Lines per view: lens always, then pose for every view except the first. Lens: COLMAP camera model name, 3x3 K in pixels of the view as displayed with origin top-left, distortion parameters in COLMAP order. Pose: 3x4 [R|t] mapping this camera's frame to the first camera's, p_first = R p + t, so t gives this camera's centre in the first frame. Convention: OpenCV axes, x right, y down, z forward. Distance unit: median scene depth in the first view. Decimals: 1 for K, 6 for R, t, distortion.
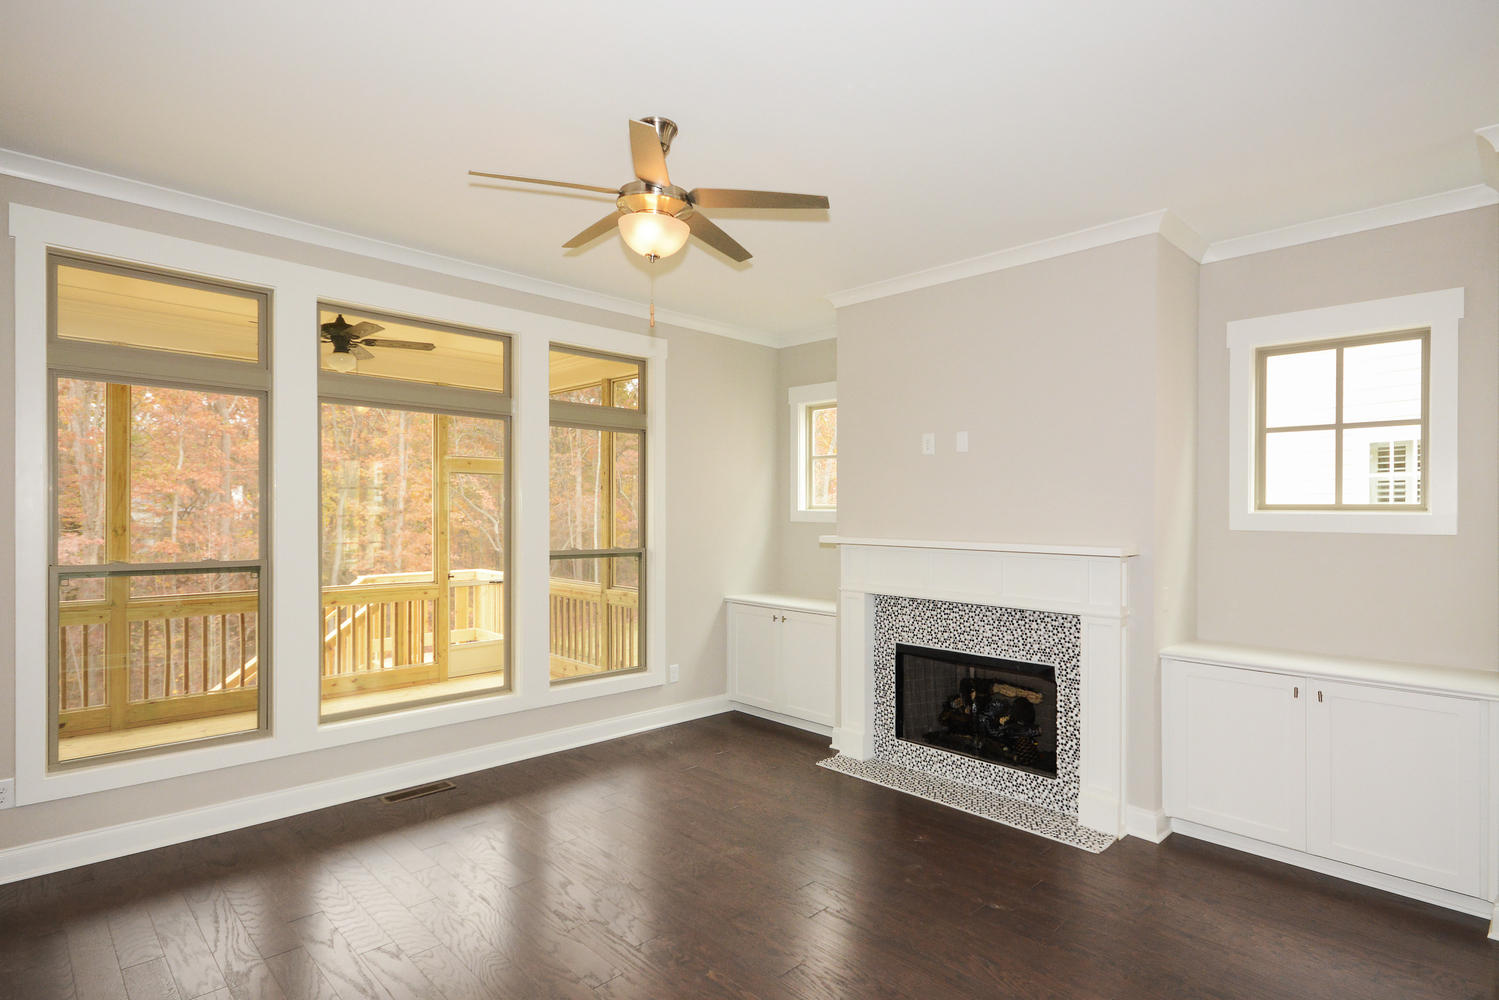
lens RADIAL K [[794.2, 0, 758.8], [0, 794.2, 523.4], [0, 0, 1]] dist [0.005289, 0.000450]
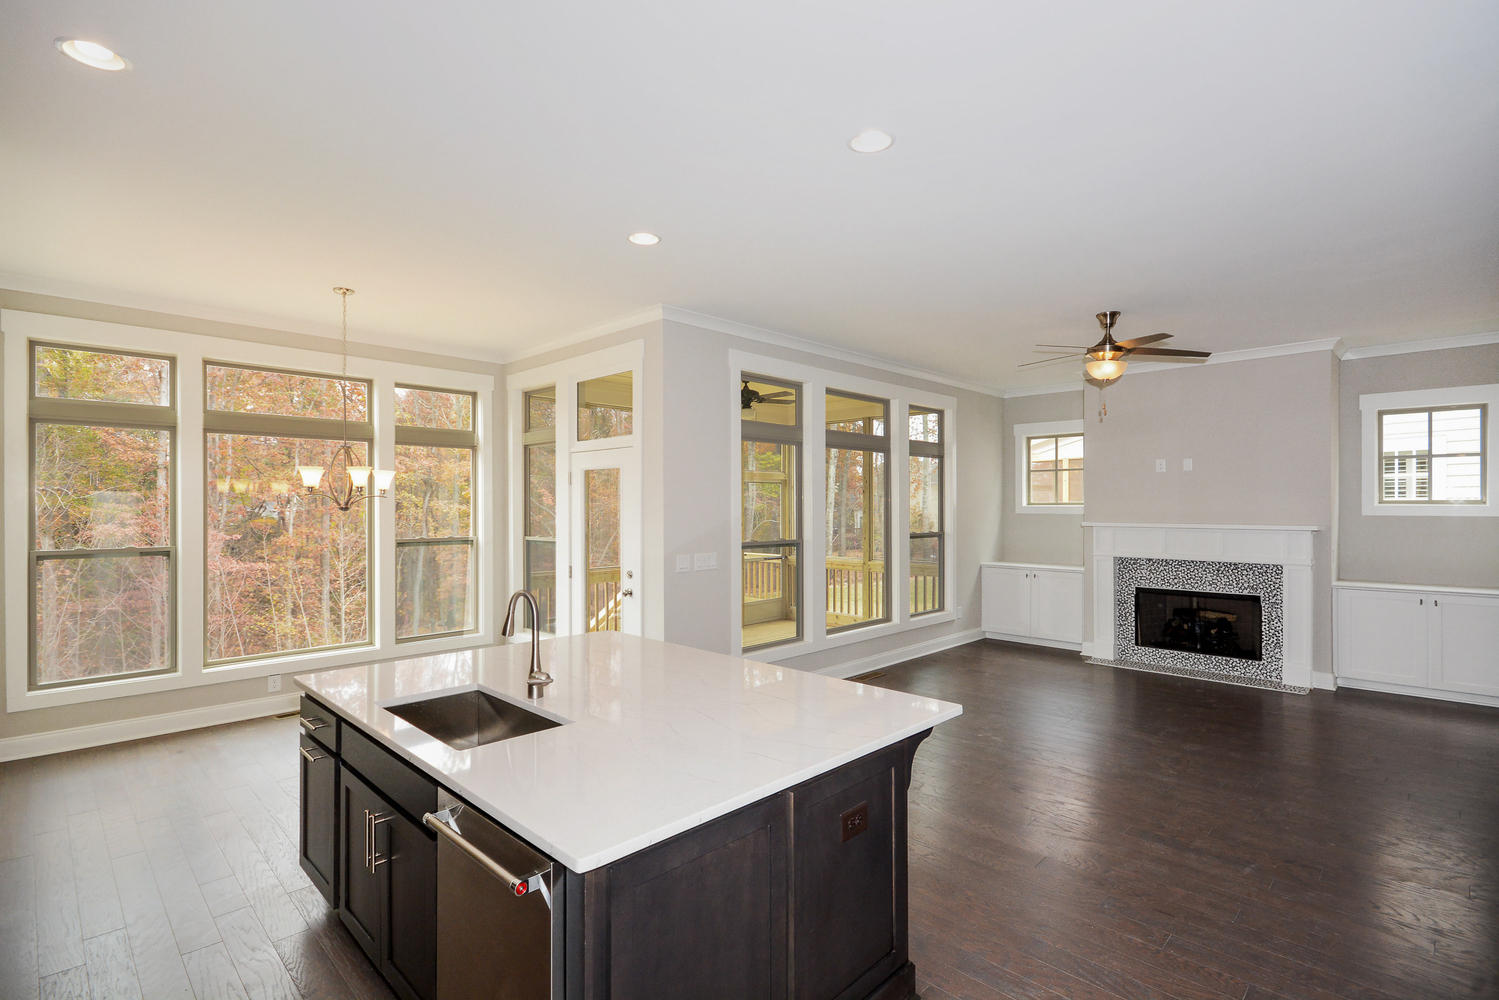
lens RADIAL K [[734.2, 0, 711.4], [0, 734.2, 517.9], [0, 0, 1]] dist [0.001407, -0.002428]
pose [[0.999929, -0.011400, -0.003532, -0.715338], [0.011420, 0.999919, 0.005617, -0.009974], [0.003468, -0.005657, 0.999978, -0.525975]]
